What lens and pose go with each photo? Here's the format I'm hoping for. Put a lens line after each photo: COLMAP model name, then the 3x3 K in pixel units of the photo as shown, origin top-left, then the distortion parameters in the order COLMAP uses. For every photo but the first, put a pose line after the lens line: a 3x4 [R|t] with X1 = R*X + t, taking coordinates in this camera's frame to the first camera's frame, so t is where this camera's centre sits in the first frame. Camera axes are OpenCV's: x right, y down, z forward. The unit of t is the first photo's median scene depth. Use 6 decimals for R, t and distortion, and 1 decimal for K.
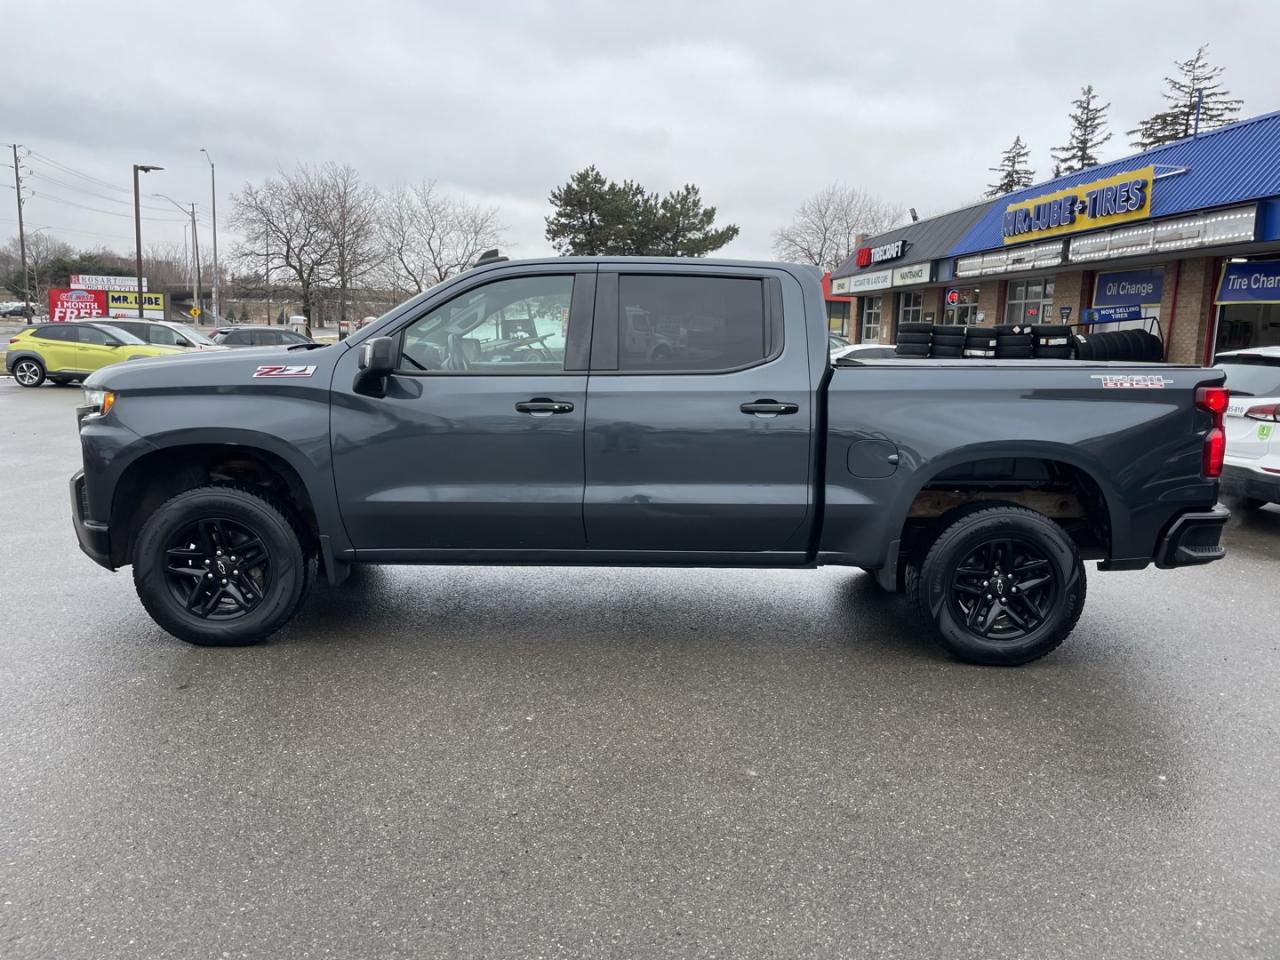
lens RADIAL K [[975.2, 0, 628.5], [0, 975.2, 476.2], [0, 0, 1]] dist [0.089175, -0.116663]
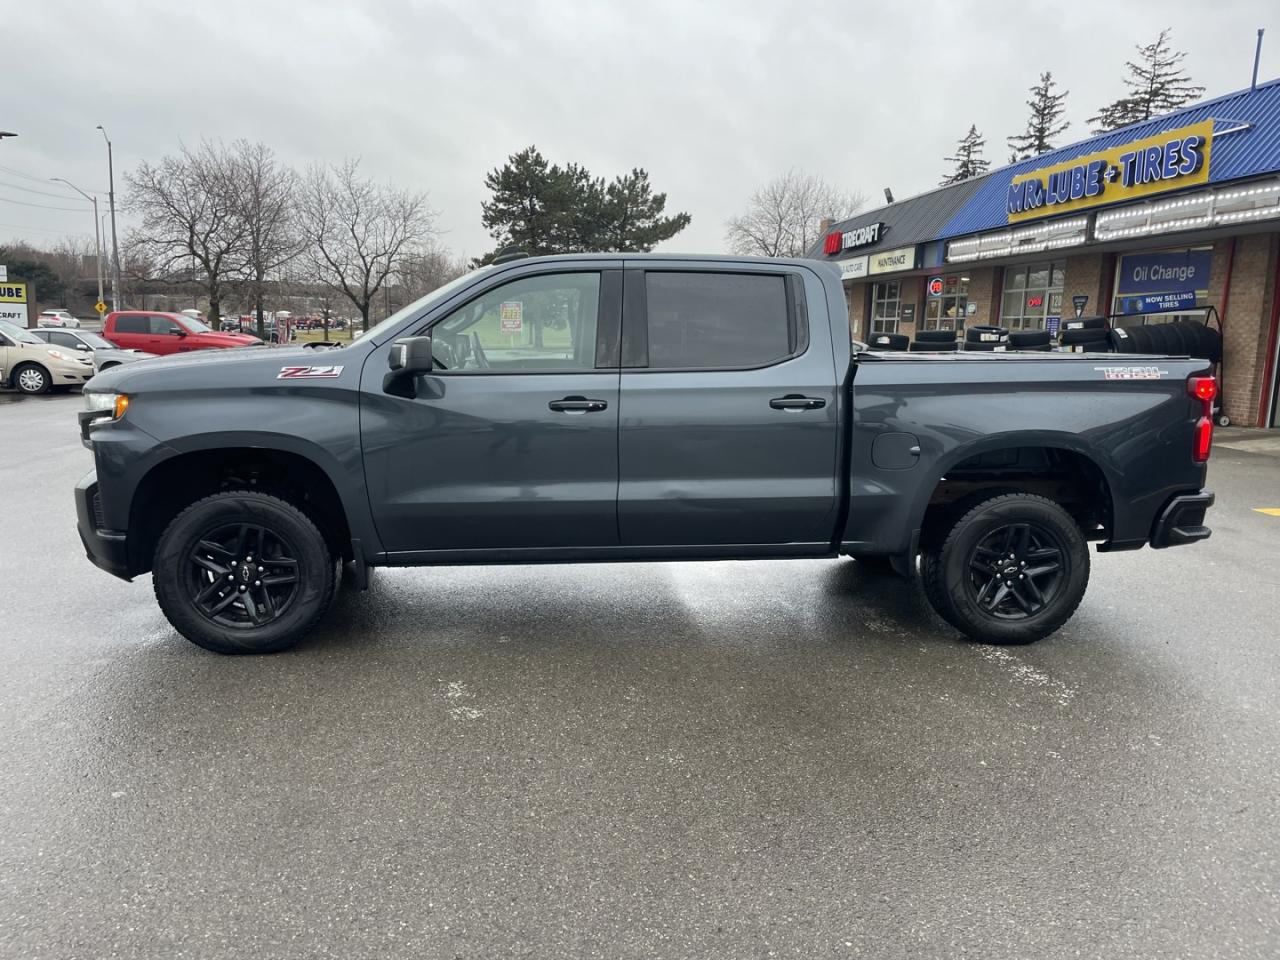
lens RADIAL K [[969.3, 0, 630.8], [0, 969.3, 495.1], [0, 0, 1]] dist [0.082911, -0.110655]
pose [[0.998464, -0.012144, 0.054060, 0.001947], [0.010888, 0.999665, 0.023463, -0.010486], [-0.054327, -0.022838, 0.998262, 0.077838]]
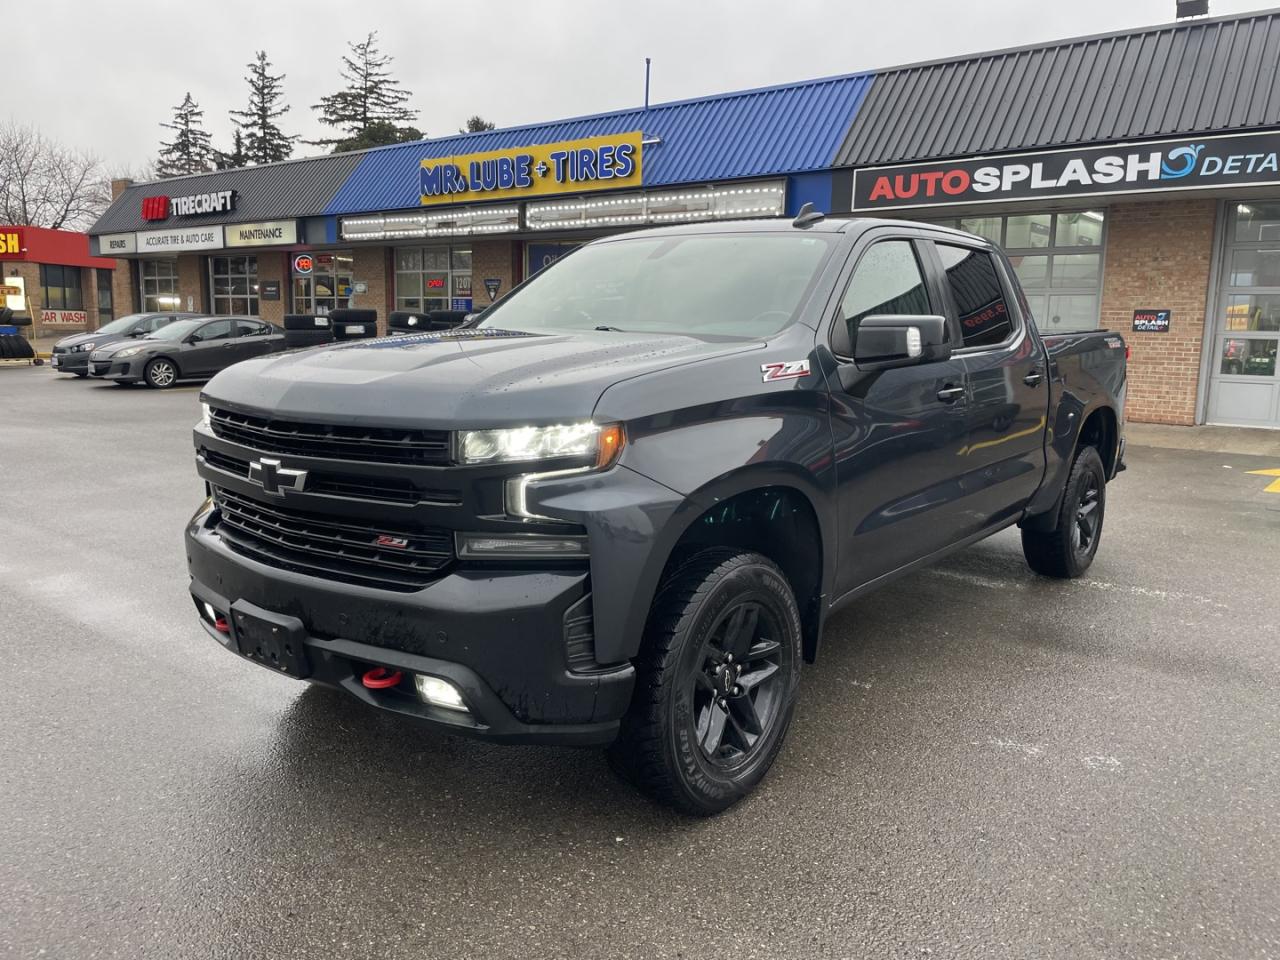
lens RADIAL K [[975.2, 0, 628.5], [0, 975.2, 476.2], [0, 0, 1]] dist [0.089175, -0.116663]
pose [[0.674119, -0.124420, 0.728068, -0.076448], [0.106232, 0.991794, 0.071128, -0.018800], [-0.730944, 0.029395, 0.681804, 0.134828]]
